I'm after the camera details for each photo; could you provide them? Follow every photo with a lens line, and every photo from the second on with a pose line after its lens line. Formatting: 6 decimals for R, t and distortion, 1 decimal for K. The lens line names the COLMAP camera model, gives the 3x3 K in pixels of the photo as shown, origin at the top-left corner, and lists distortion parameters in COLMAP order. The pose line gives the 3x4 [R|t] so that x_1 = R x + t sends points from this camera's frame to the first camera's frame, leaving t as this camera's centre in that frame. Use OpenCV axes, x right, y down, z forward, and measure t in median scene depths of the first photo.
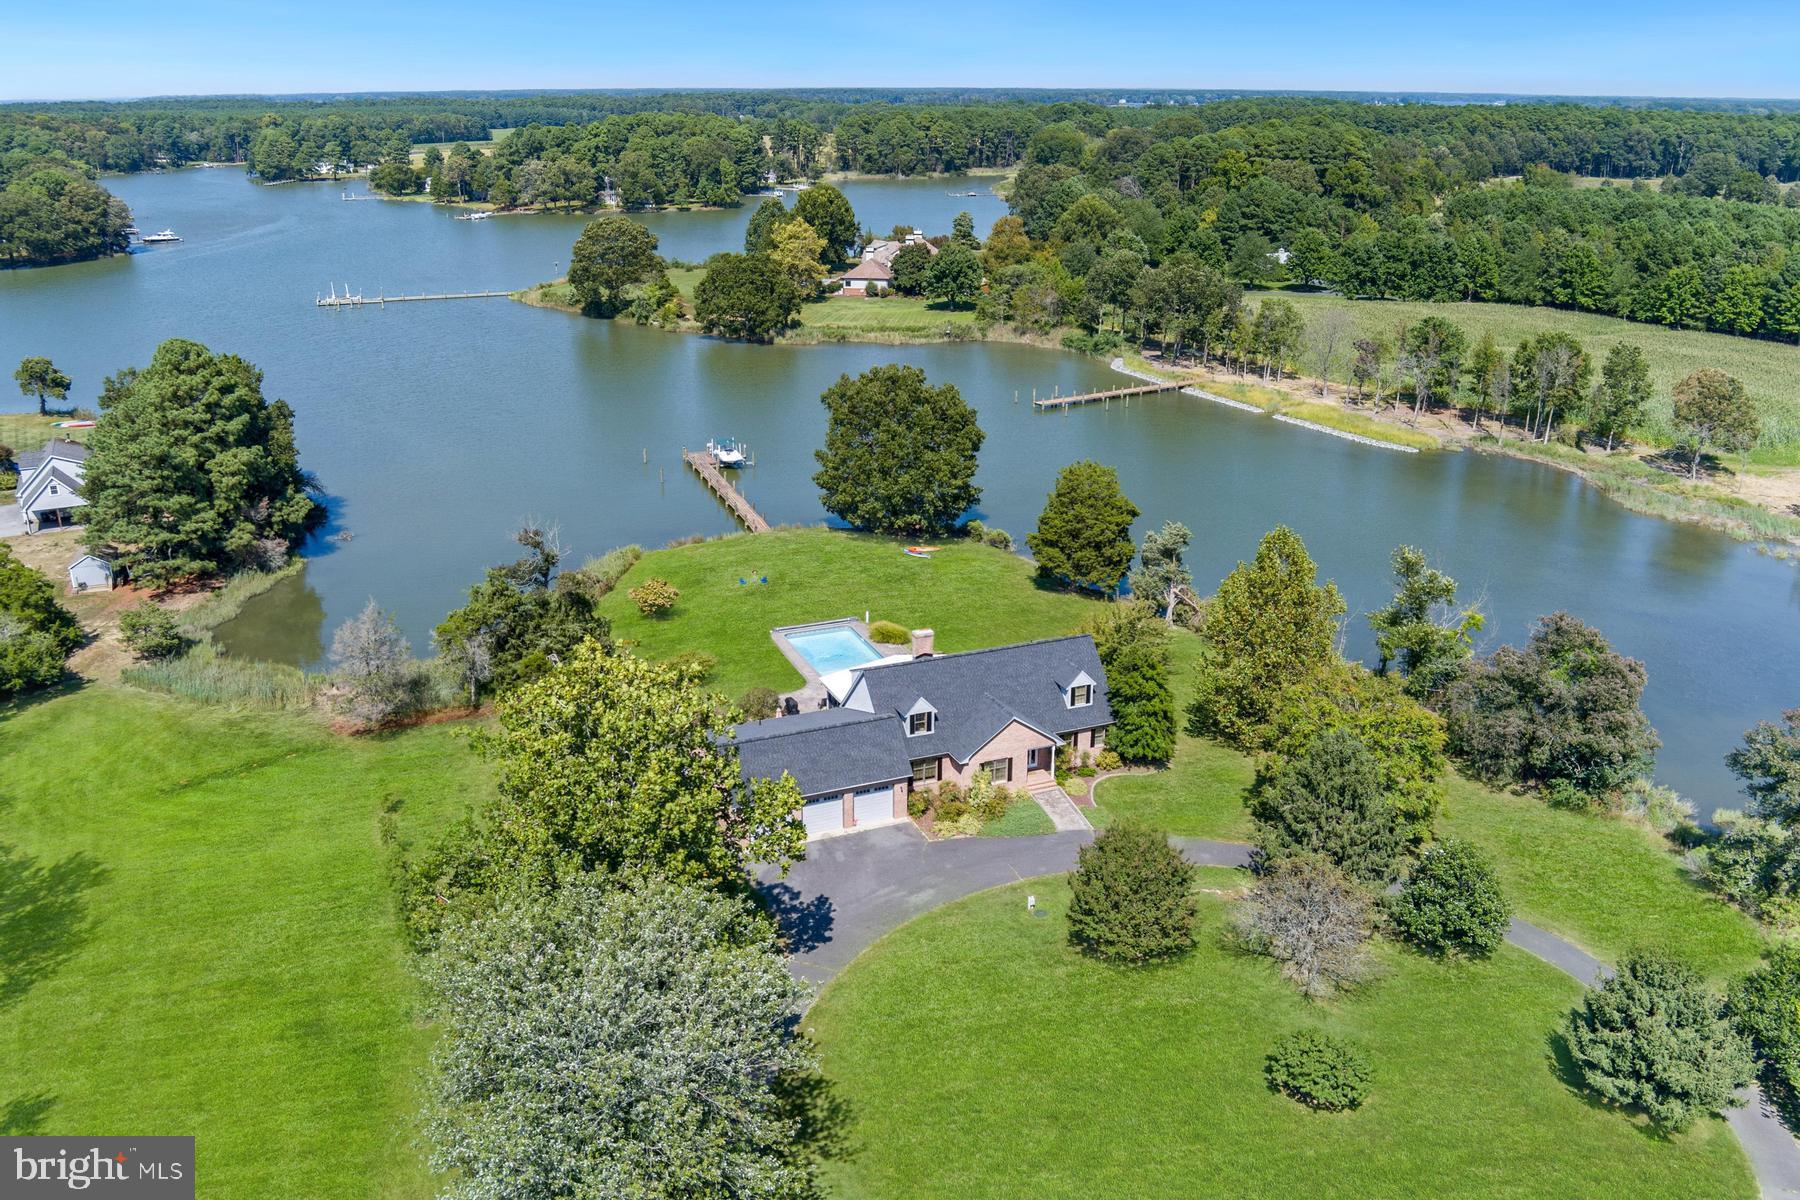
lens RADIAL K [[1471.7, 0, 902.0], [0, 1471.7, 587.9], [0, 0, 1]] dist [-0.080658, 0.031439]
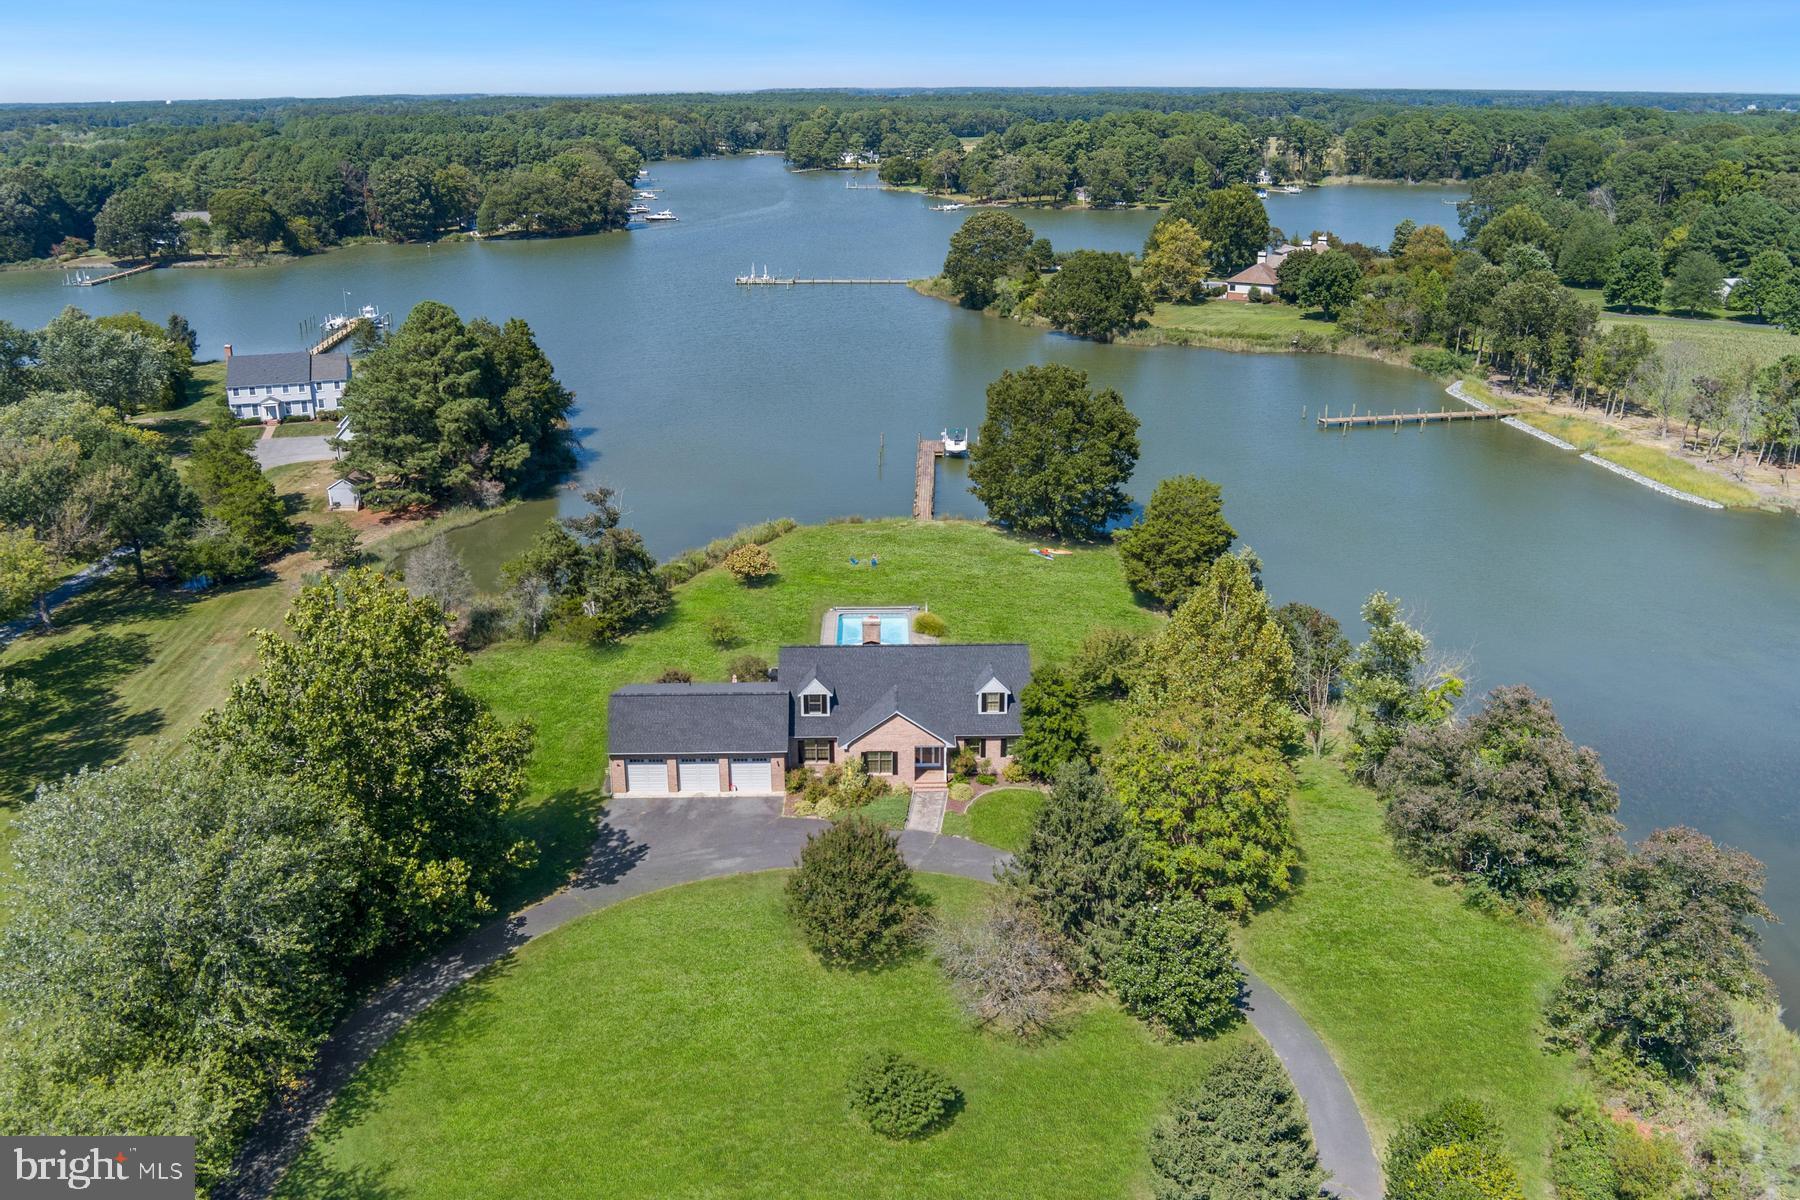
lens RADIAL K [[1471.7, 0, 889.9], [0, 1471.7, 581.6], [0, 0, 1]] dist [-0.080658, 0.031439]
pose [[0.926494, 0.113850, -0.358675, 0.145707], [-0.114891, 0.993206, 0.018486, -0.006315], [0.358343, 0.024081, 0.933279, 0.020095]]
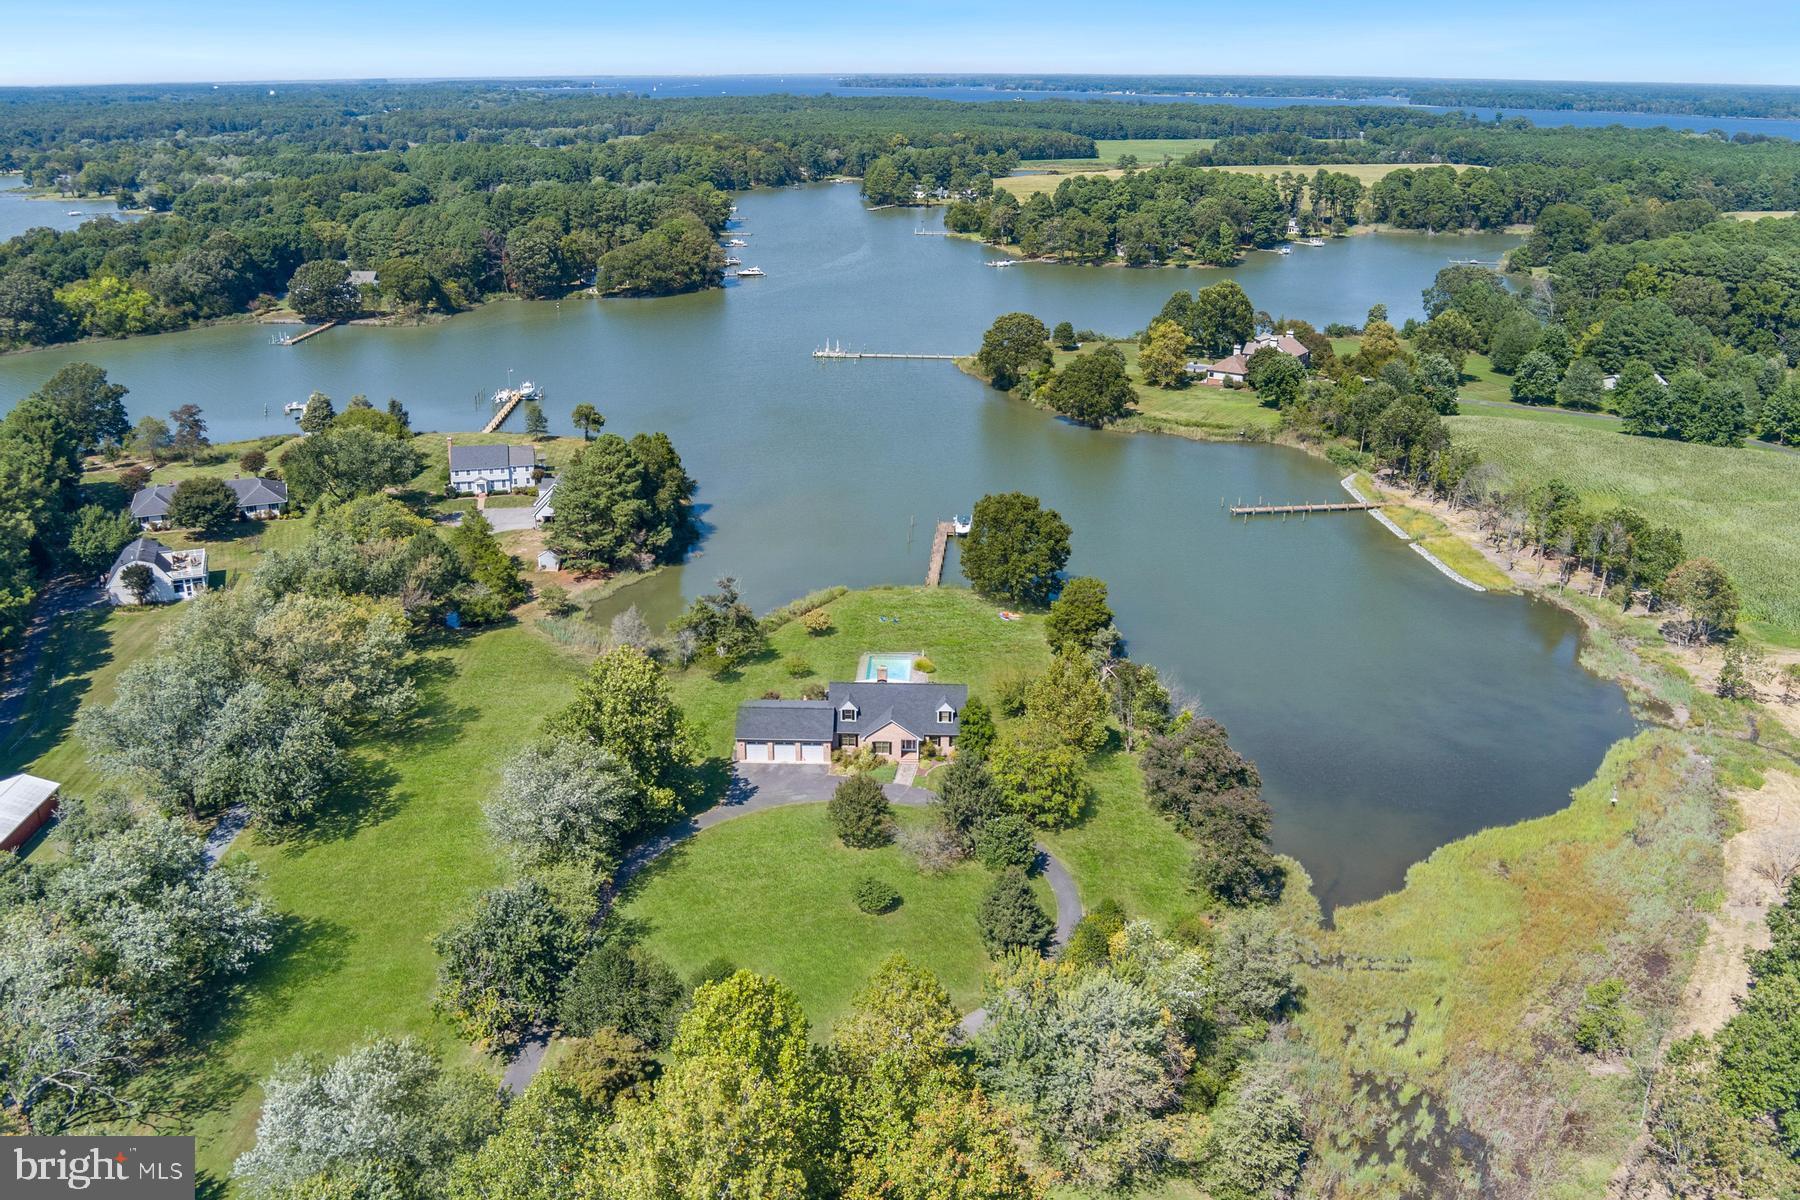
lens RADIAL K [[1471.7, 0, 896.8], [0, 1471.7, 595.1], [0, 0, 1]] dist [-0.080658, 0.031439]
pose [[0.906606, 0.143400, -0.396865, 0.276886], [-0.137527, 0.989547, 0.043386, -0.052519], [0.398938, 0.015245, 0.916851, -0.247182]]
